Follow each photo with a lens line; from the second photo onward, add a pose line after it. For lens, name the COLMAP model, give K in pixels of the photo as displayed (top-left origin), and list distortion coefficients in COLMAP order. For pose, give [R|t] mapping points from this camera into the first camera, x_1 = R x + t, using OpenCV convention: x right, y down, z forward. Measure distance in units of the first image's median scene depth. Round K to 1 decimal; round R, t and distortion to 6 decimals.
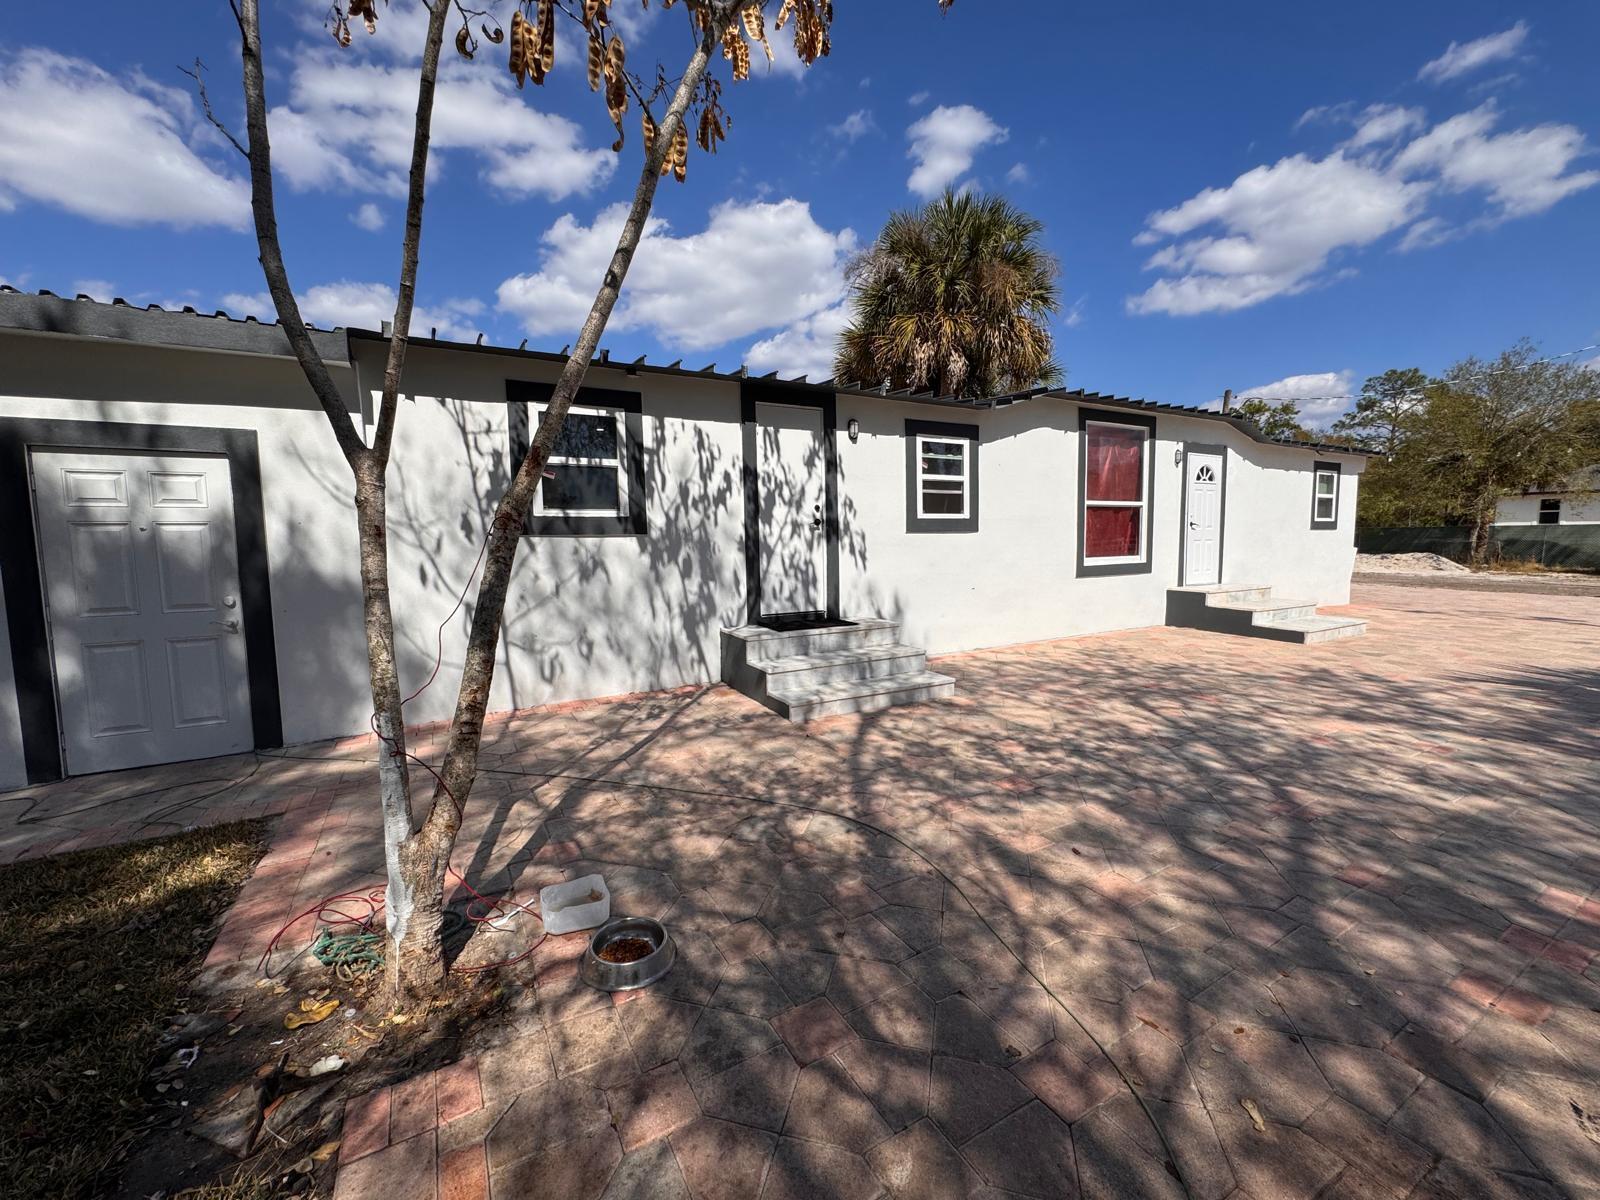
lens RADIAL K [[676.3, 0, 815.2], [0, 676.3, 602.4], [0, 0, 1]] dist [-0.001733, 0.000572]
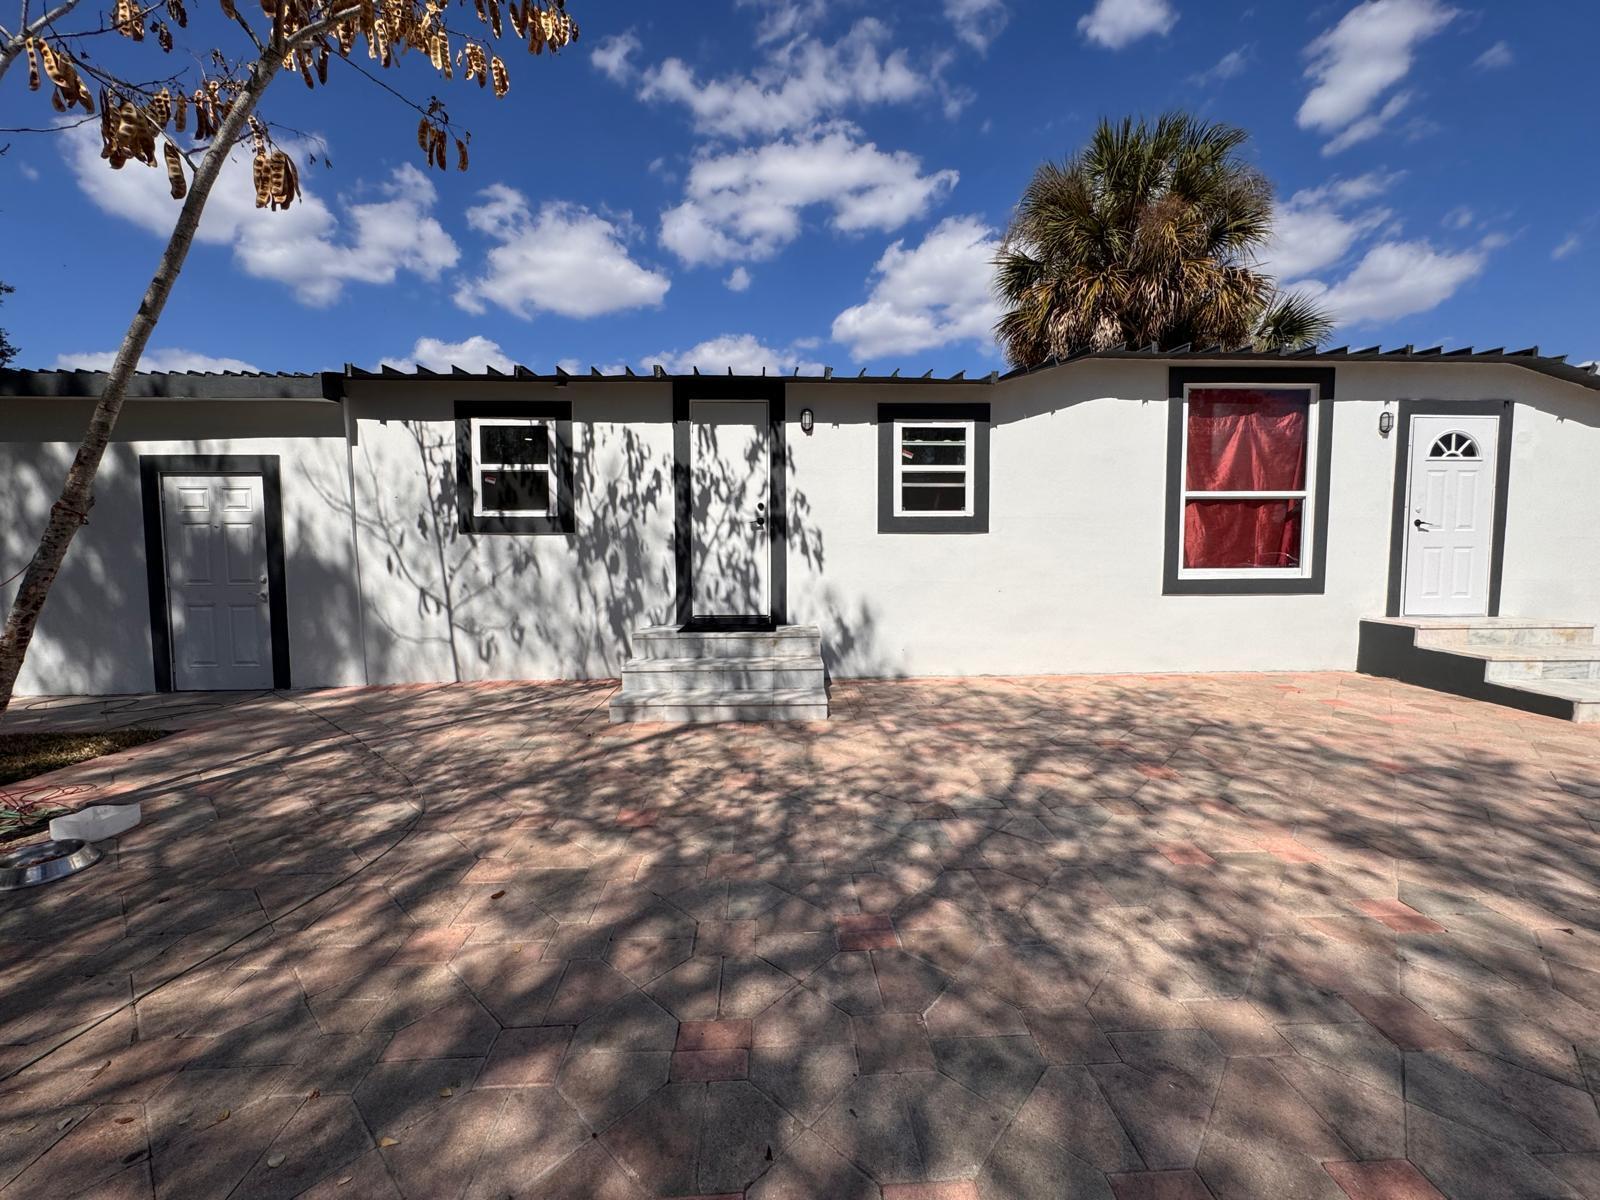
lens RADIAL K [[676.3, 0, 791.6], [0, 676.3, 601.0], [0, 0, 1]] dist [-0.001733, 0.000572]
pose [[0.879595, 0.046331, -0.473462, 0.538978], [-0.053912, 0.998543, -0.002443, -0.007226], [0.472659, 0.027674, 0.880811, 0.208779]]
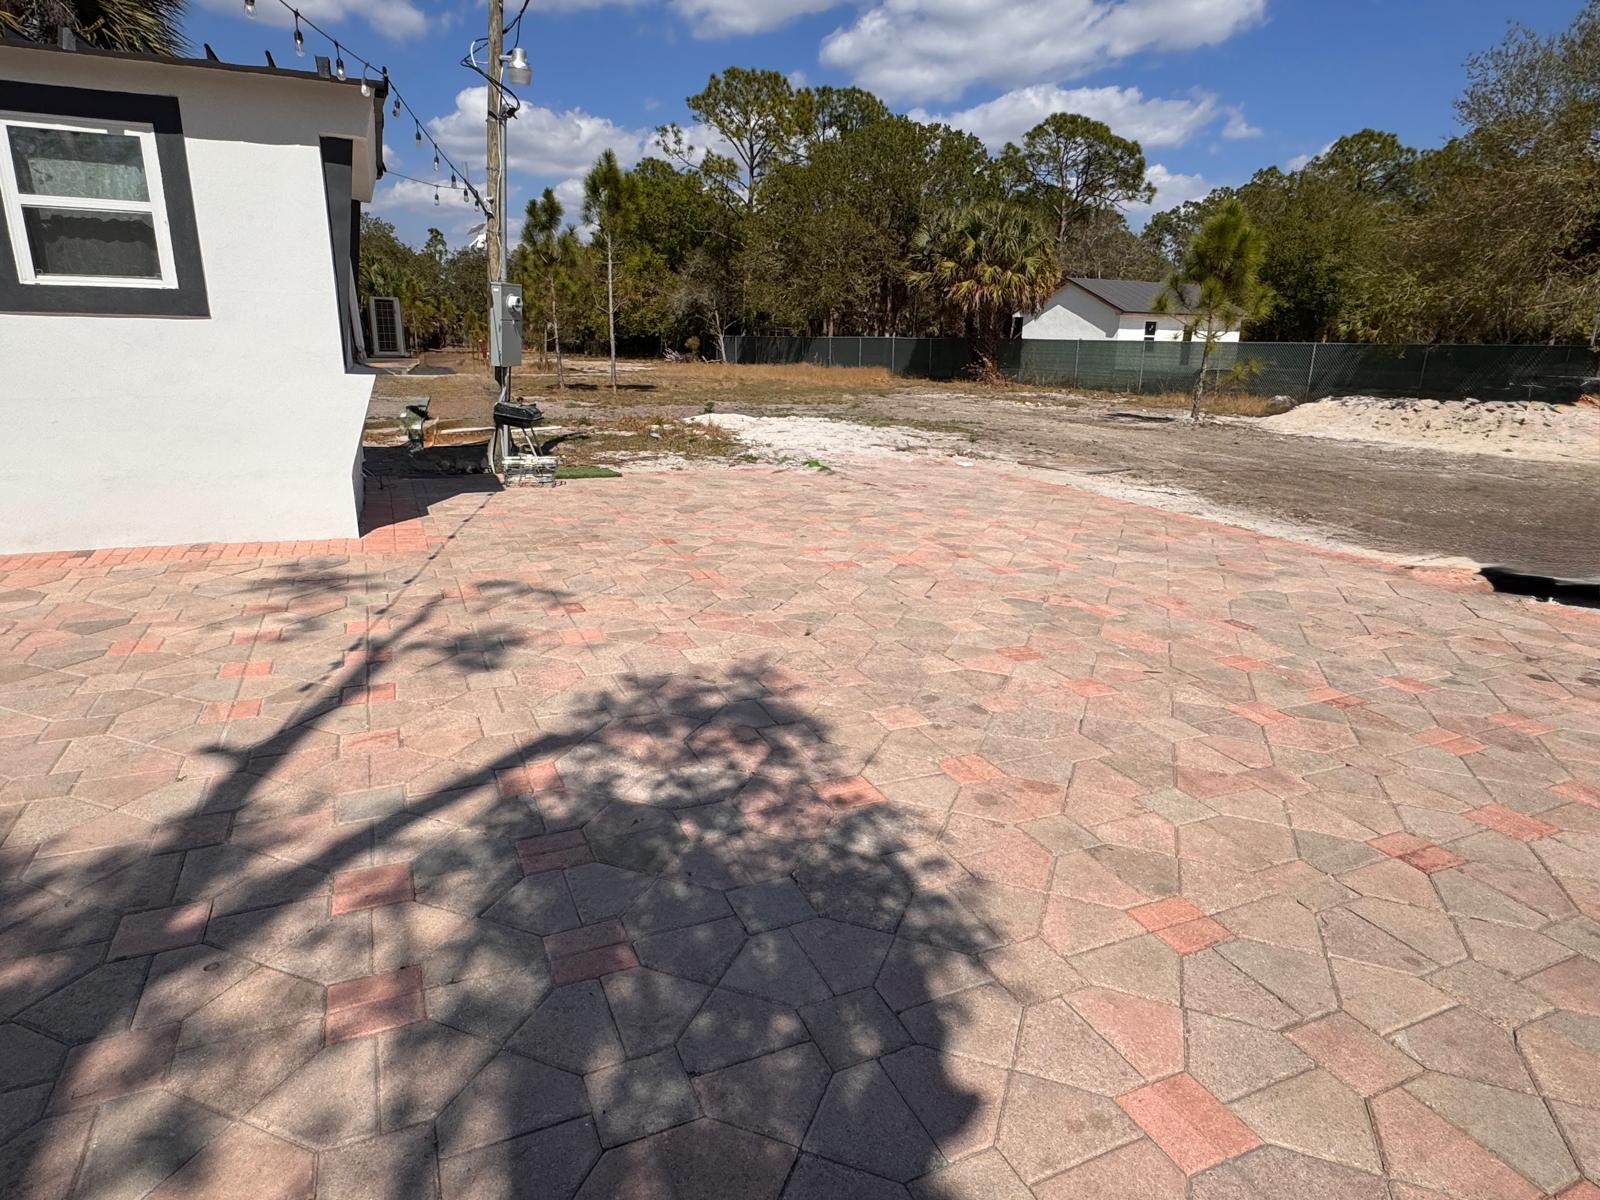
lens RADIAL K [[920.5, 0, 799.4], [0, 920.5, 598.2], [0, 0, 1]] dist [-0.005226, 0.003222]
pose [[0.992333, 0.051474, -0.112366, 2.249383], [-0.033141, 0.986673, 0.159305, -0.105735], [0.119068, -0.154359, 0.980814, 1.148027]]
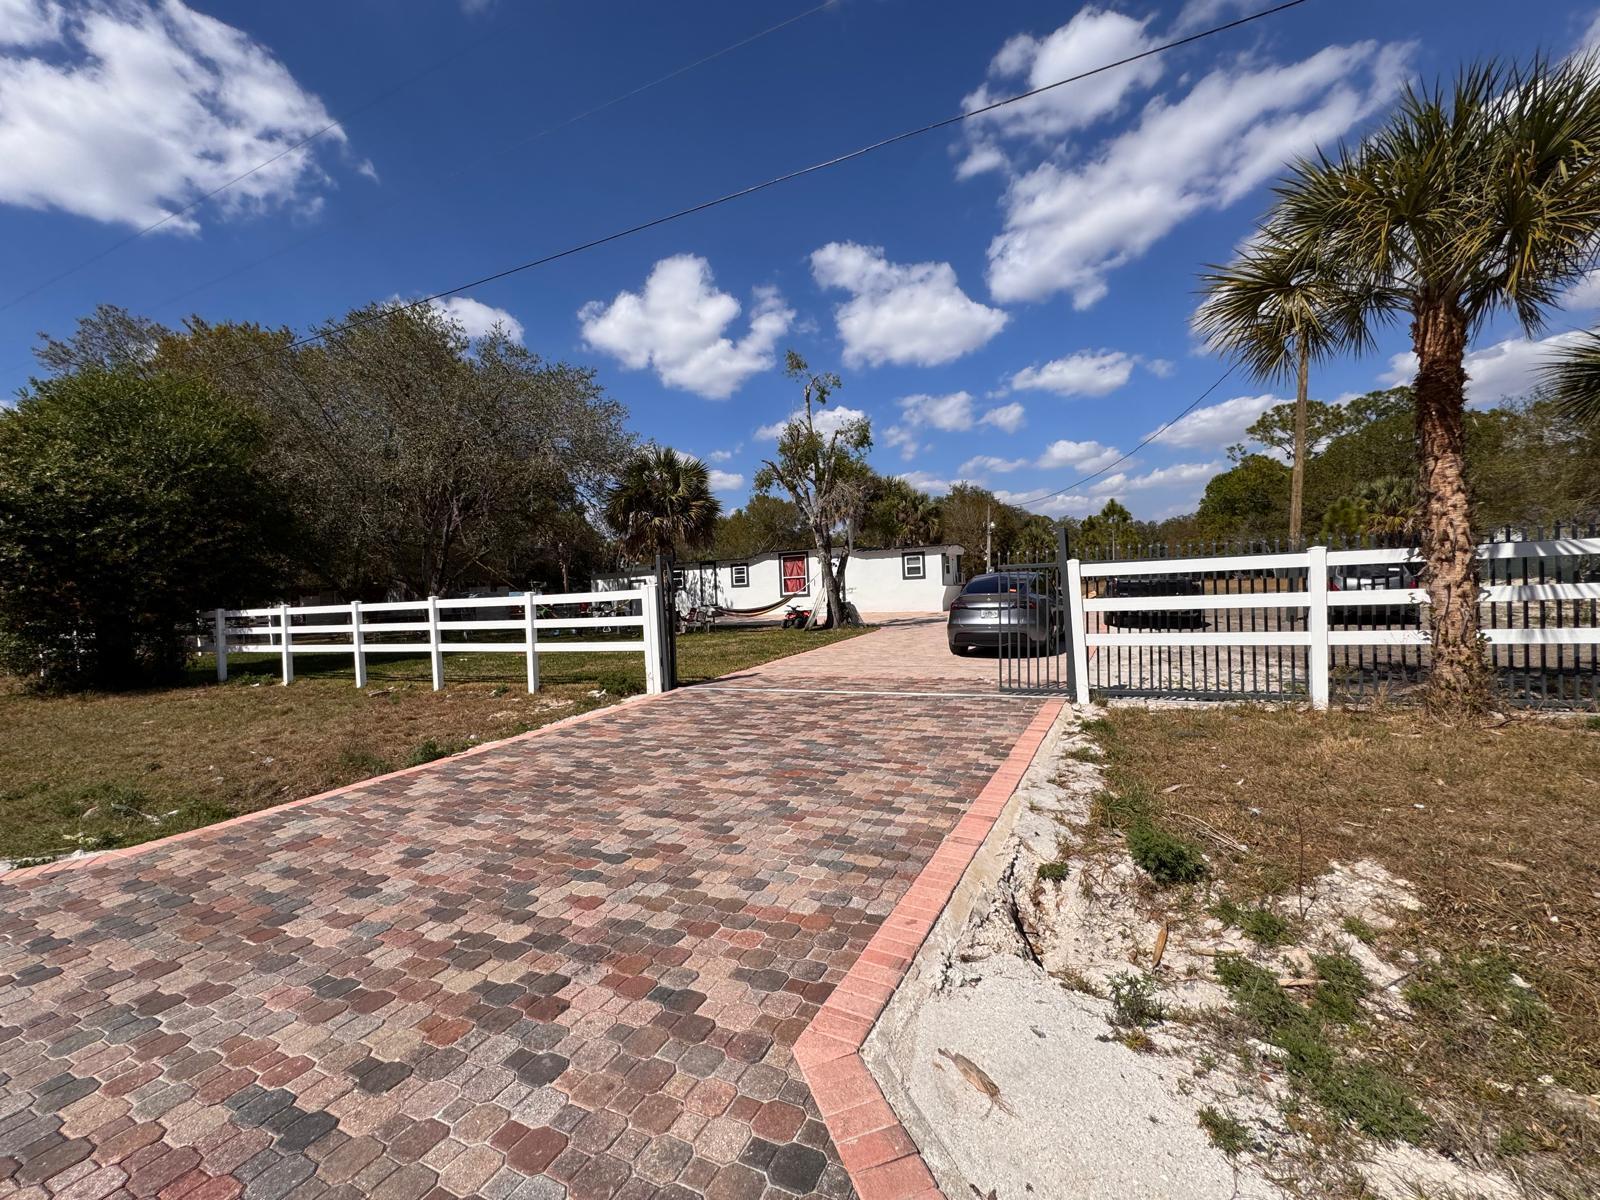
lens RADIAL K [[646.1, 0, 798.0], [0, 646.1, 584.5], [0, 0, 1]] dist [-0.003106, 0.000347]
pose [[0.534660, -0.026474, -0.844653, 4.929168], [-0.051906, 0.996593, -0.064093, 0.164026], [0.843472, 0.078111, 0.531464, -1.175858]]
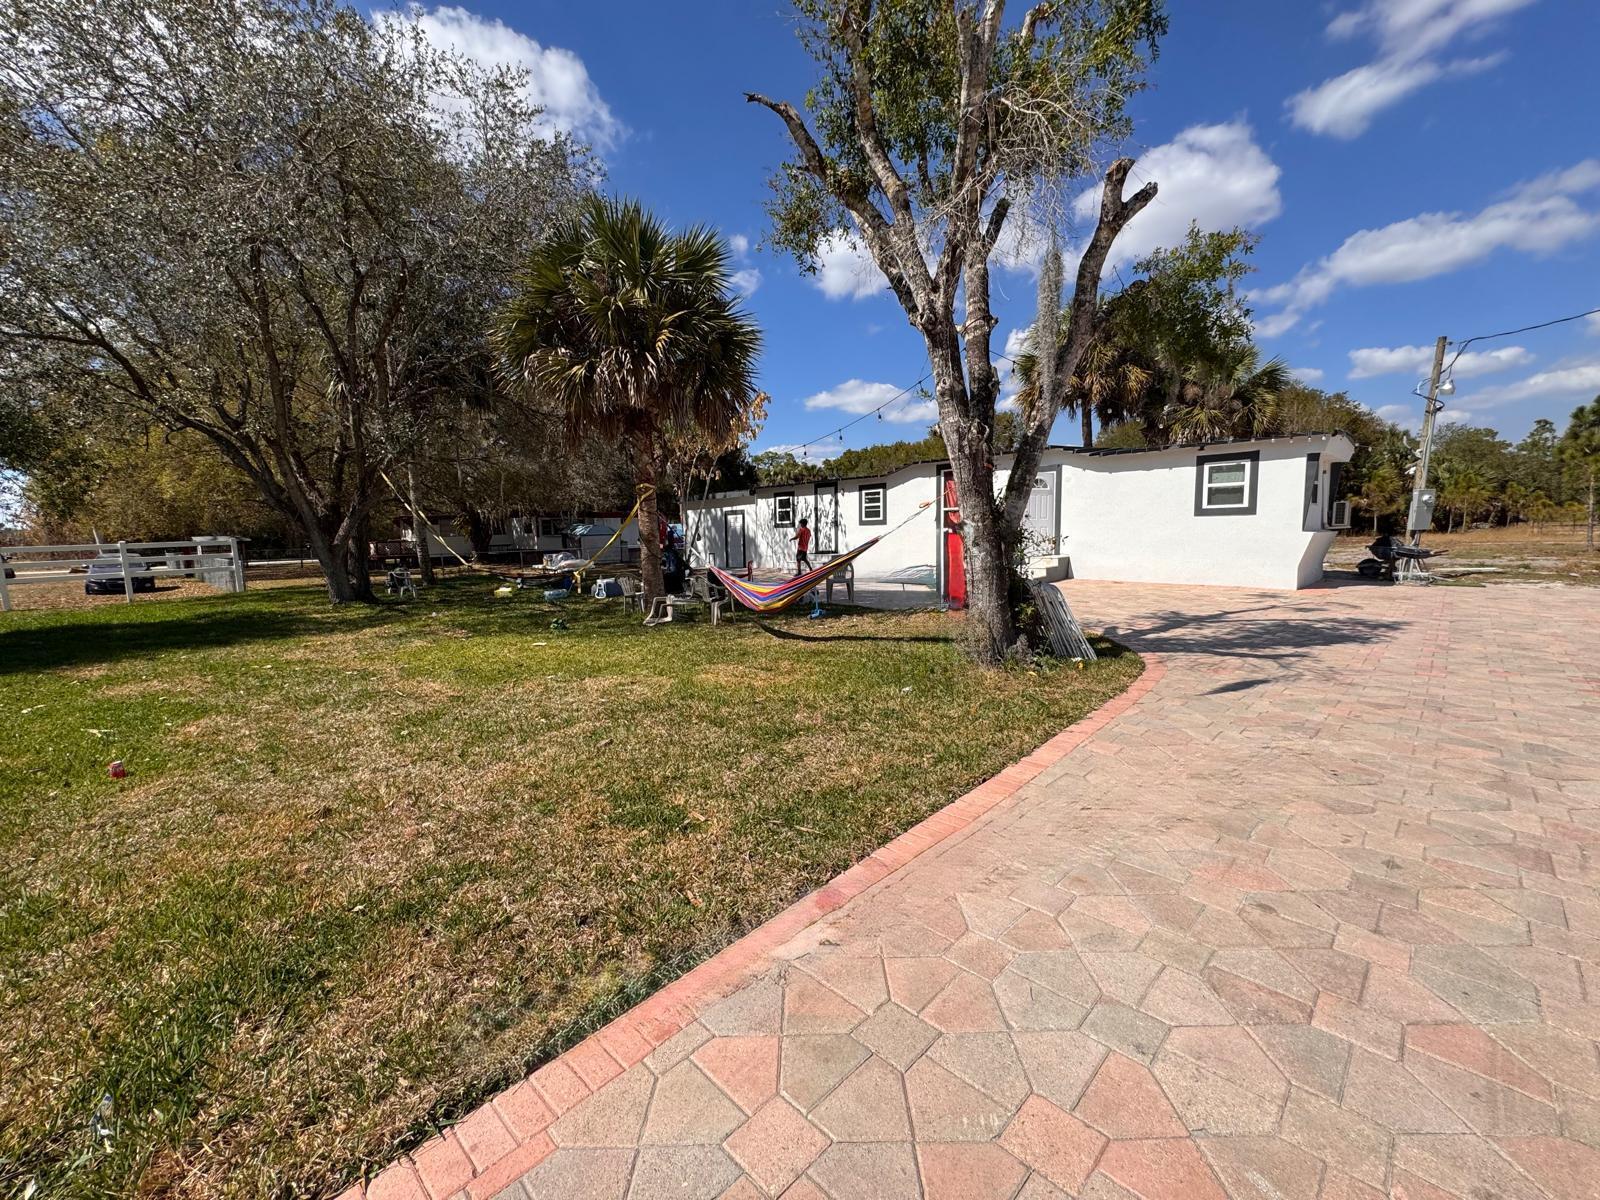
lens RADIAL K [[646.1, 0, 797.0], [0, 646.1, 597.9], [0, 0, 1]] dist [-0.003106, 0.000347]
pose [[0.220109, 0.099042, -0.970434, 3.210169], [-0.085616, 0.992955, 0.081921, -0.001350], [0.971711, 0.065053, 0.227037, 0.189398]]
